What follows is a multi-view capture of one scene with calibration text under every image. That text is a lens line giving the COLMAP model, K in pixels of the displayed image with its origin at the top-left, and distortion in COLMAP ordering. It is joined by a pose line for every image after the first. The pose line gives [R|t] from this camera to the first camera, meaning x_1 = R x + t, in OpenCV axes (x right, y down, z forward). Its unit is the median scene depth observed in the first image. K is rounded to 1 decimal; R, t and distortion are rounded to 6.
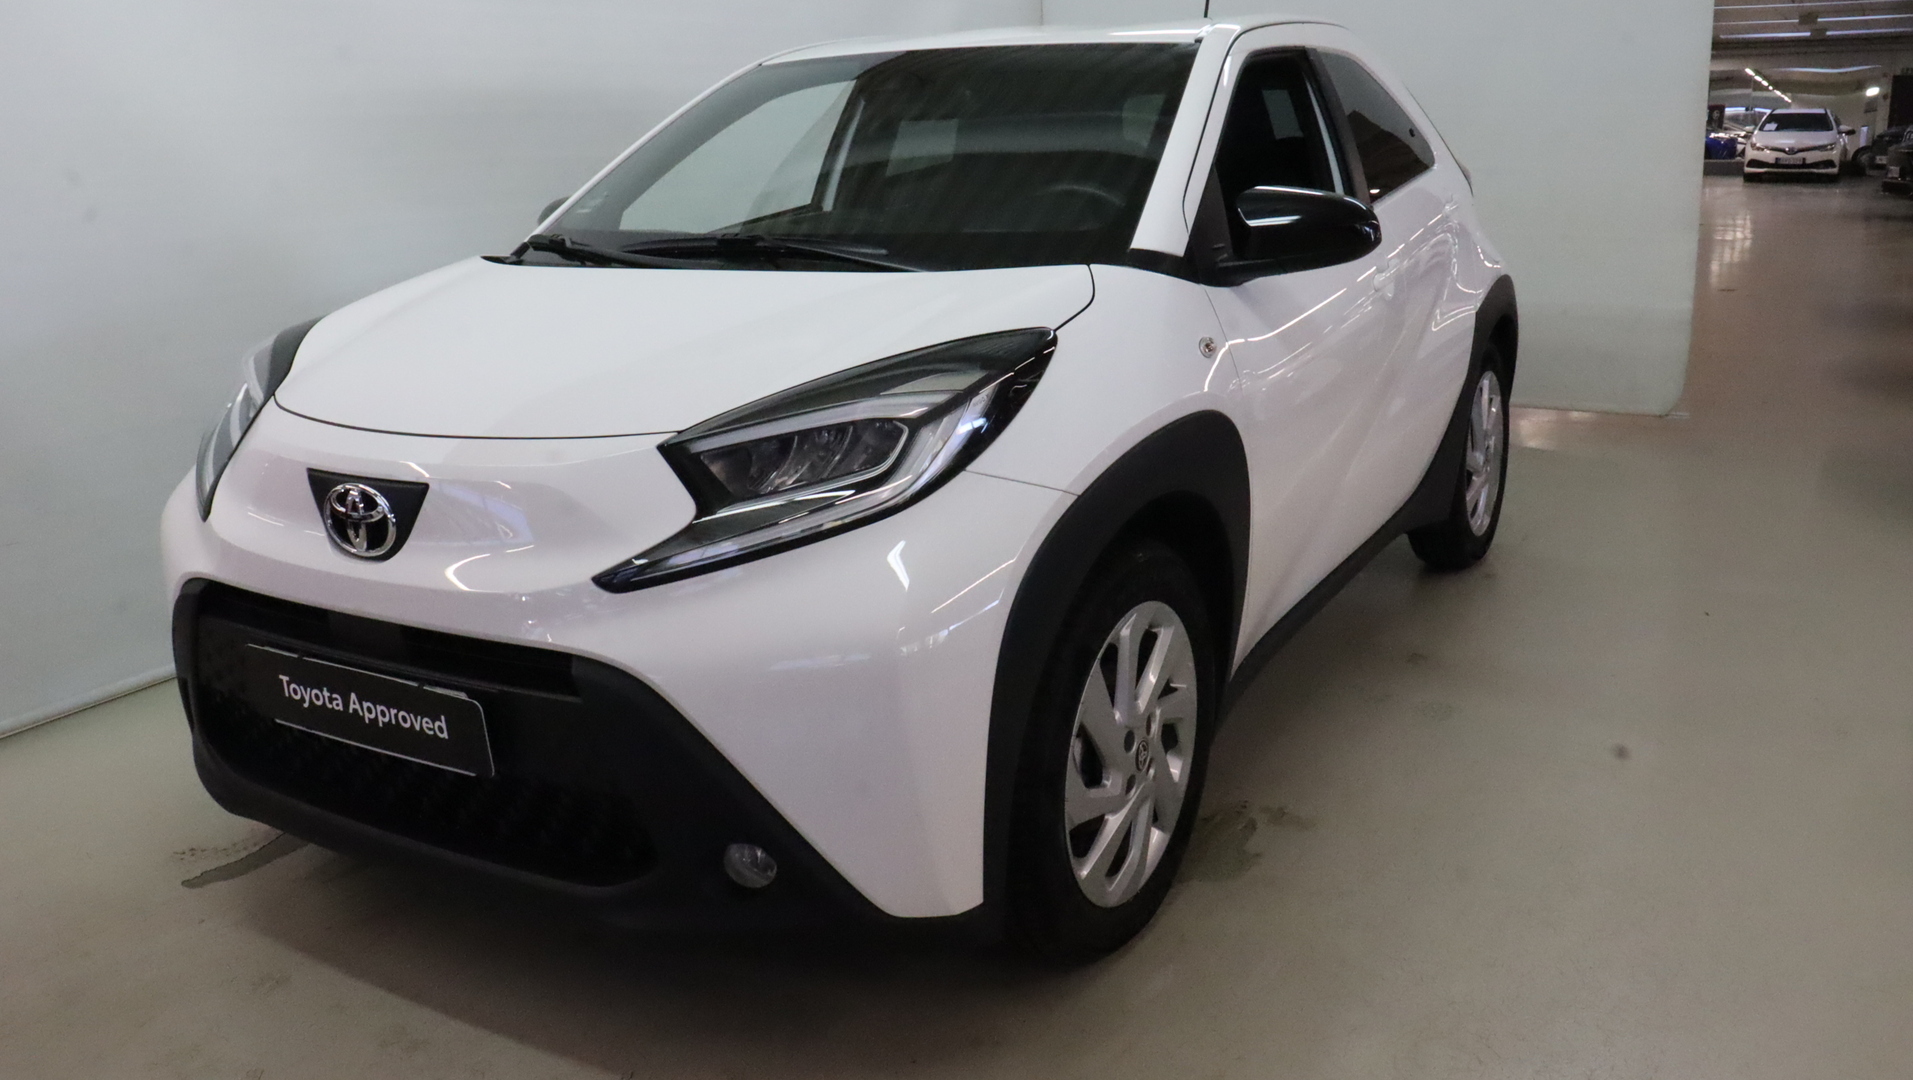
lens RADIAL K [[1665.8, 0, 962.9], [0, 1665.8, 500.2], [0, 0, 1]] dist [-0.196715, 0.136273]
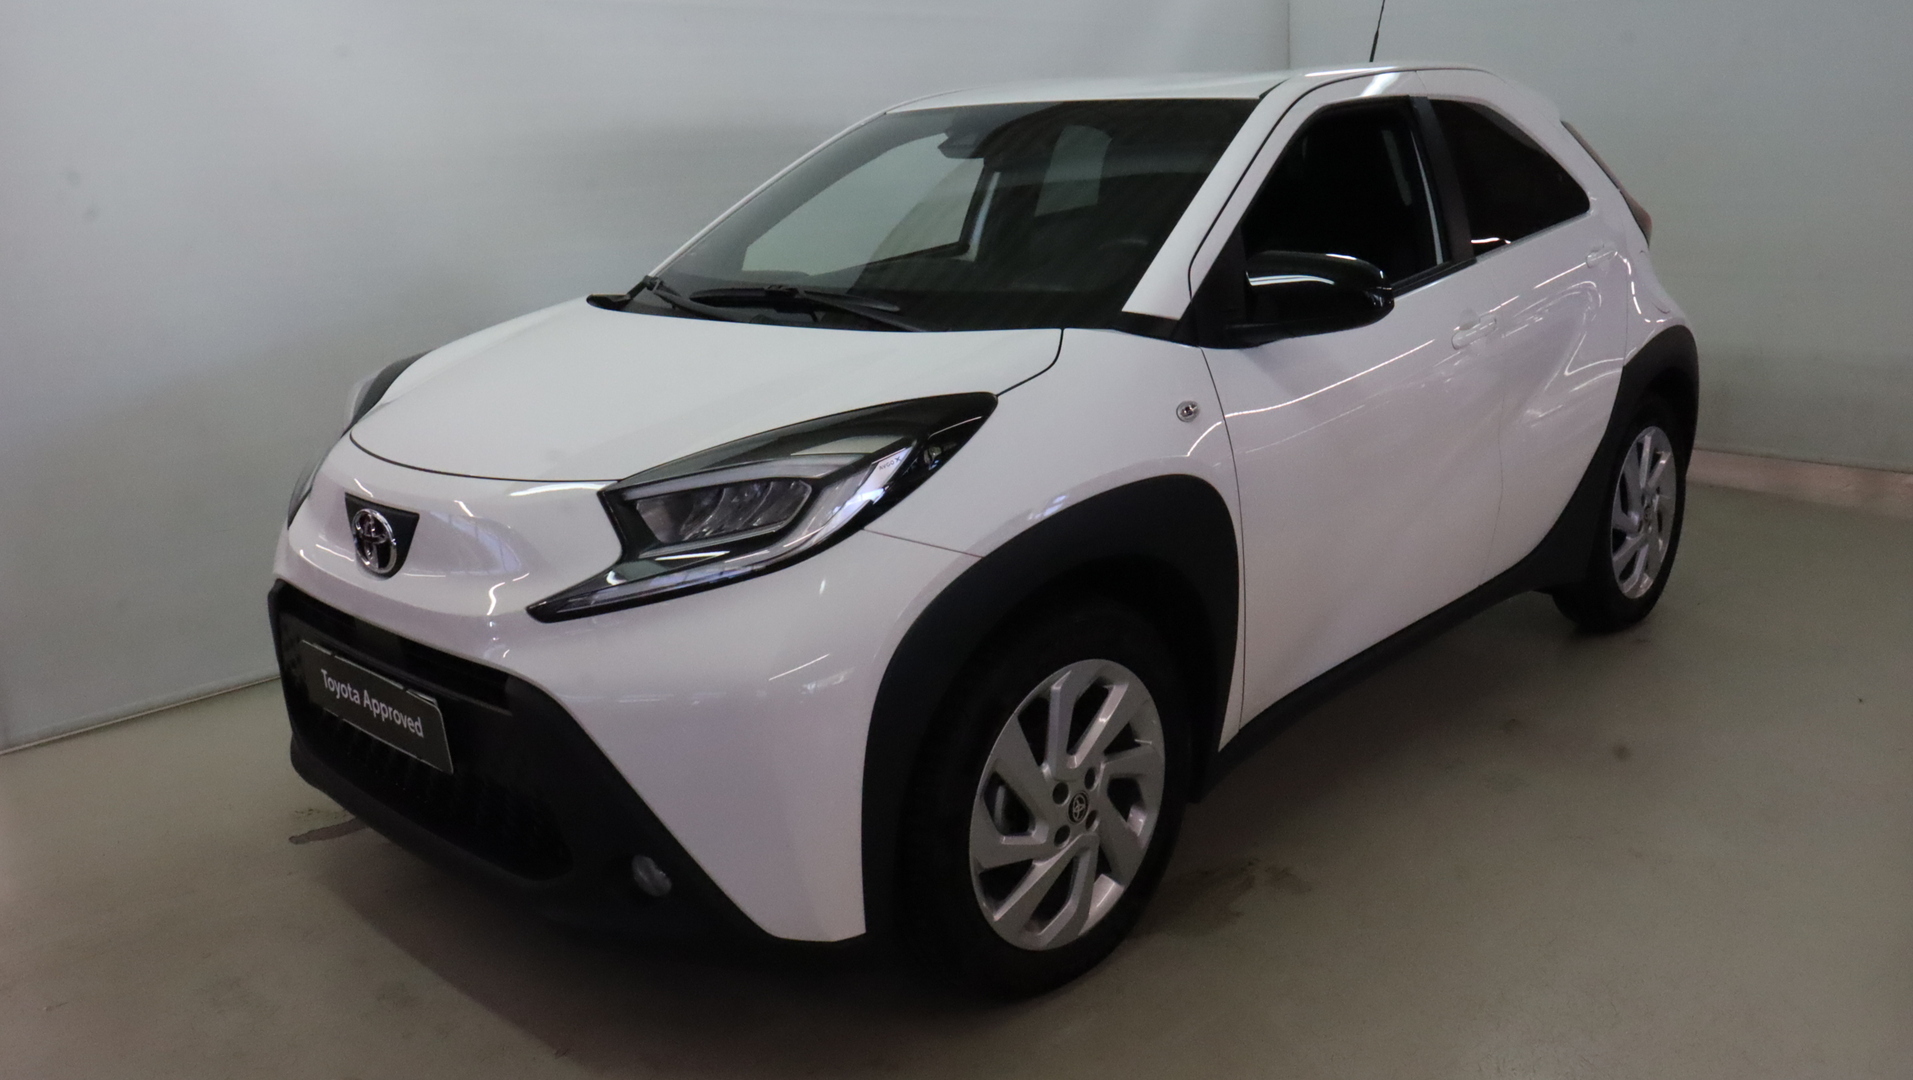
lens RADIAL K [[1665.8, 0, 962.9], [0, 1665.8, 500.2], [0, 0, 1]] dist [-0.196715, 0.136273]
pose [[0.970897, 0.050641, -0.234082, 0.283266], [-0.050330, 0.998706, 0.007308, -0.043253], [0.234149, 0.004686, 0.972189, -0.020689]]
